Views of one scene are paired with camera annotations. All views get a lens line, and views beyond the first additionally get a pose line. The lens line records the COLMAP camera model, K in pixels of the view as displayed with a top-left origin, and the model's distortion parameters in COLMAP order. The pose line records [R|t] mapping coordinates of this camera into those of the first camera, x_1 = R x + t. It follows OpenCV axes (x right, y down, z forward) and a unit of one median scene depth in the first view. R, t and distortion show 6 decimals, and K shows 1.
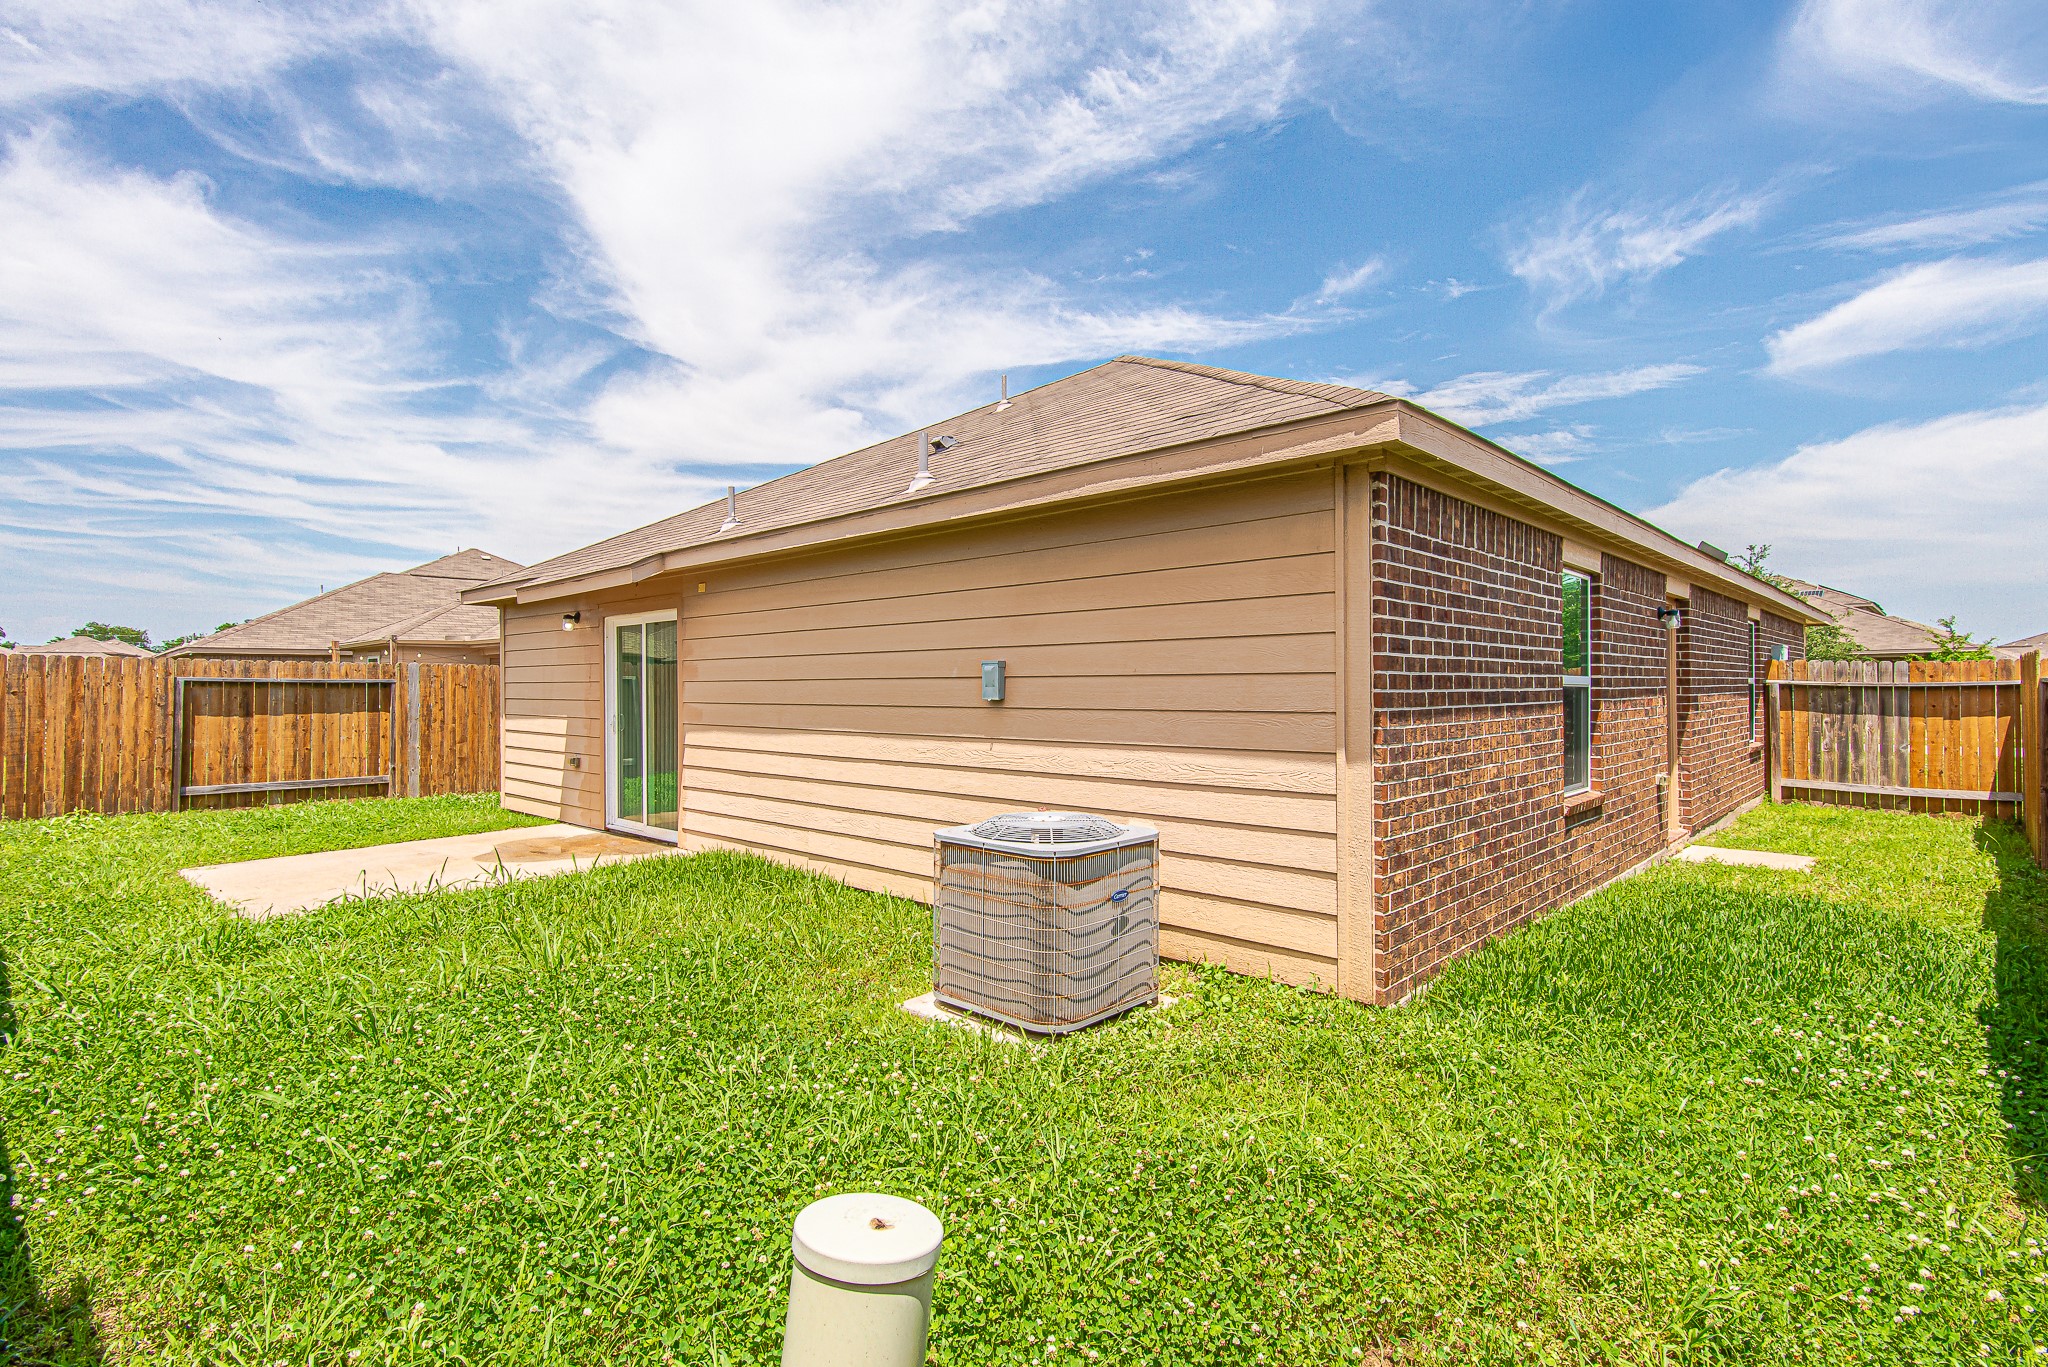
lens RADIAL K [[989.7, 0, 1011.7], [0, 989.7, 677.1], [0, 0, 1]] dist [0.003079, -0.000271]
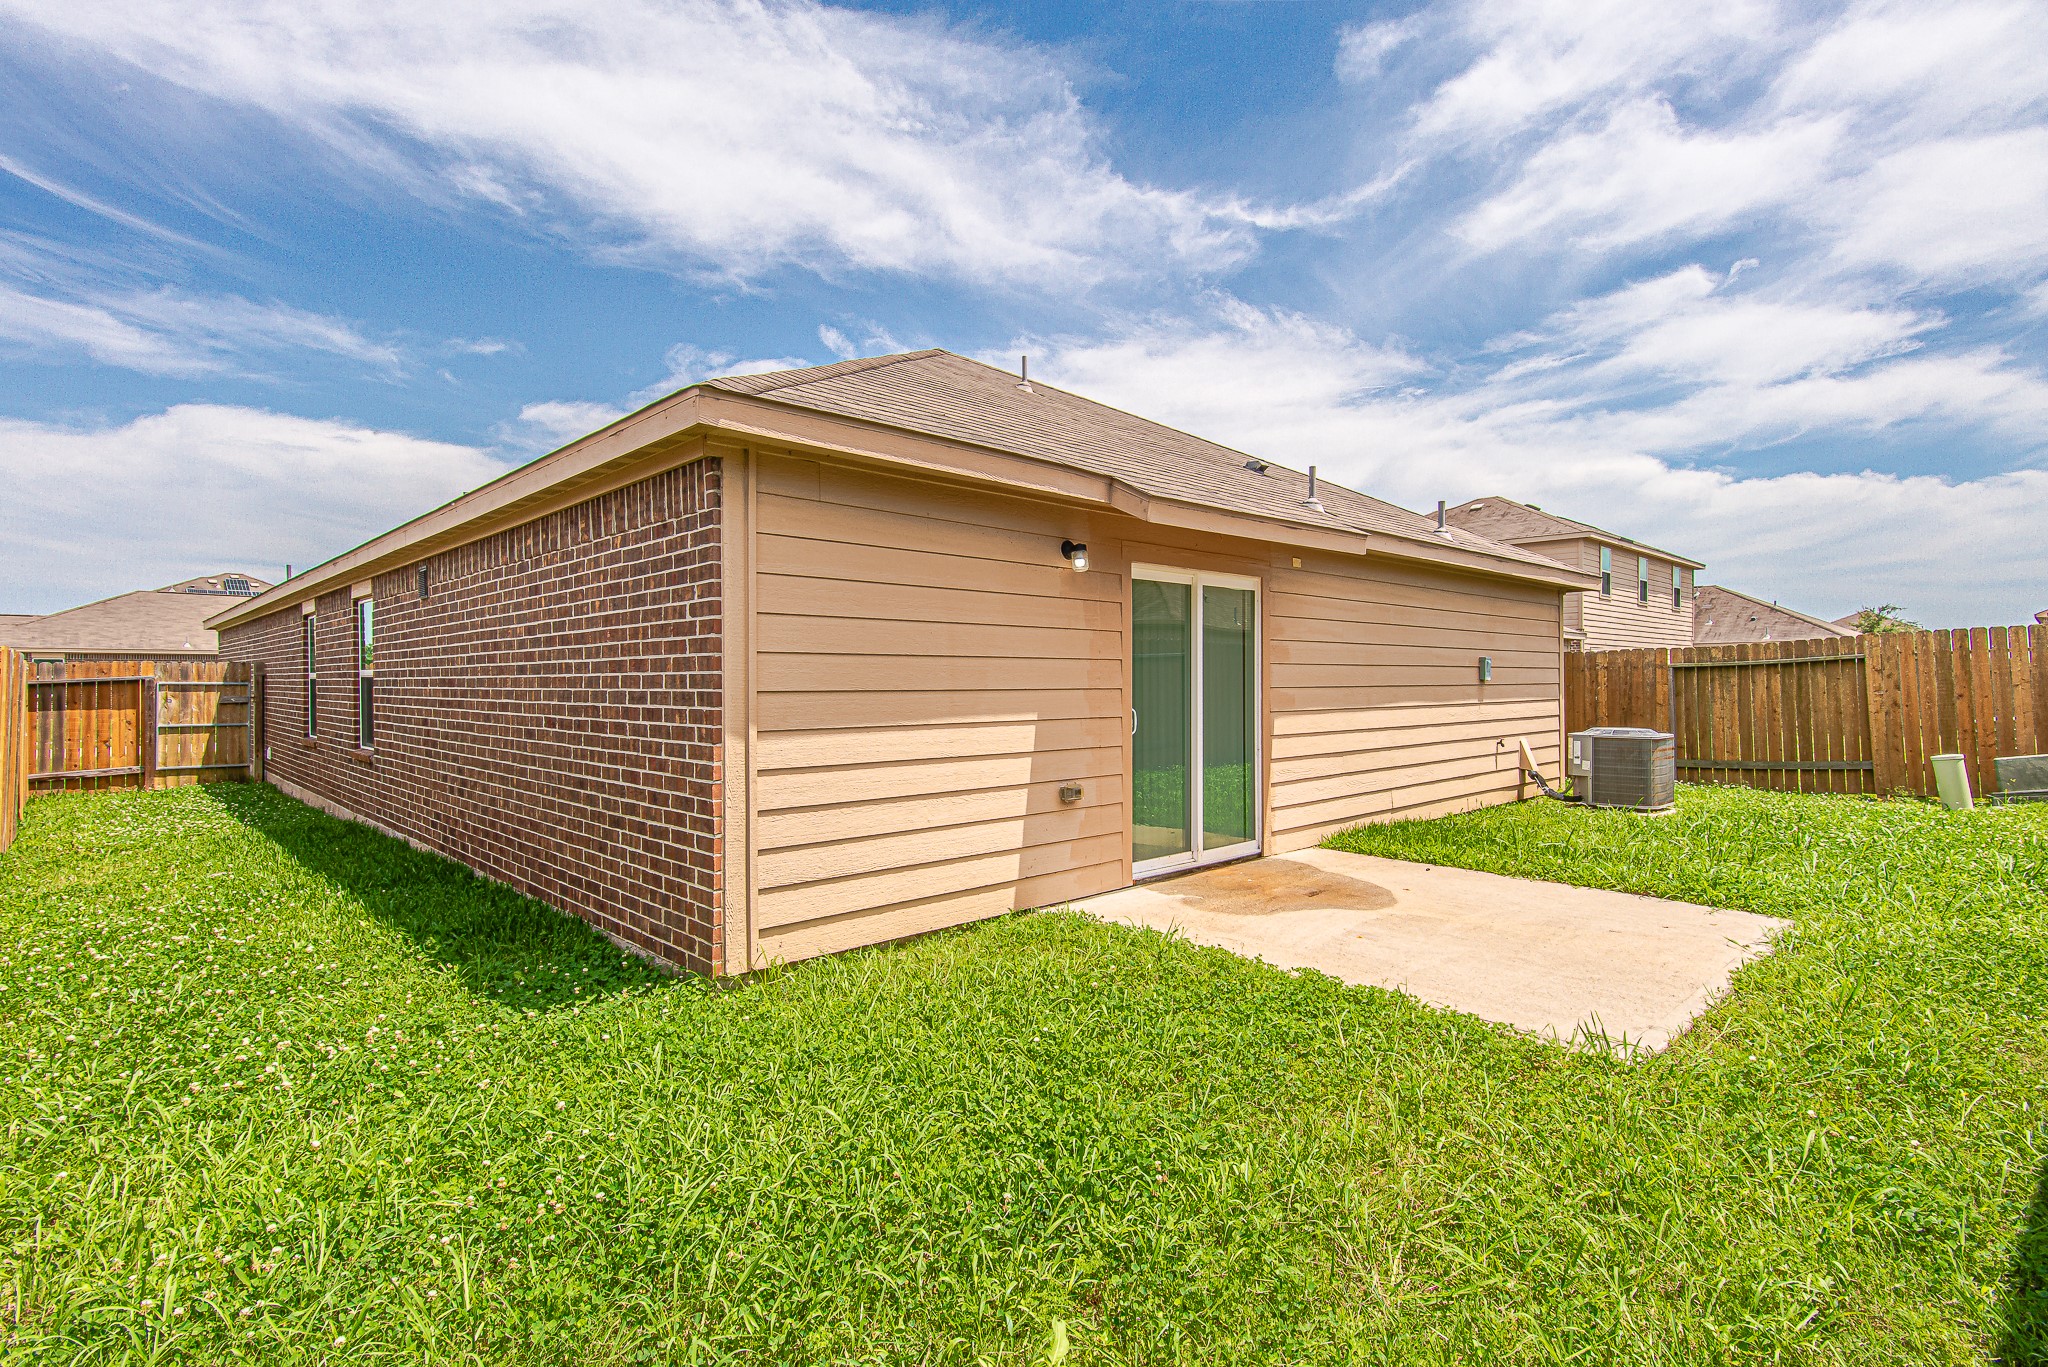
lens RADIAL K [[989.7, 0, 1011.7], [0, 989.7, 677.1], [0, 0, 1]] dist [0.003079, -0.000271]
pose [[0.051857, -0.007433, 0.998627, -1.105029], [-0.020502, 0.999754, 0.008506, 0.012266], [-0.998444, -0.020915, 0.051692, 1.076963]]
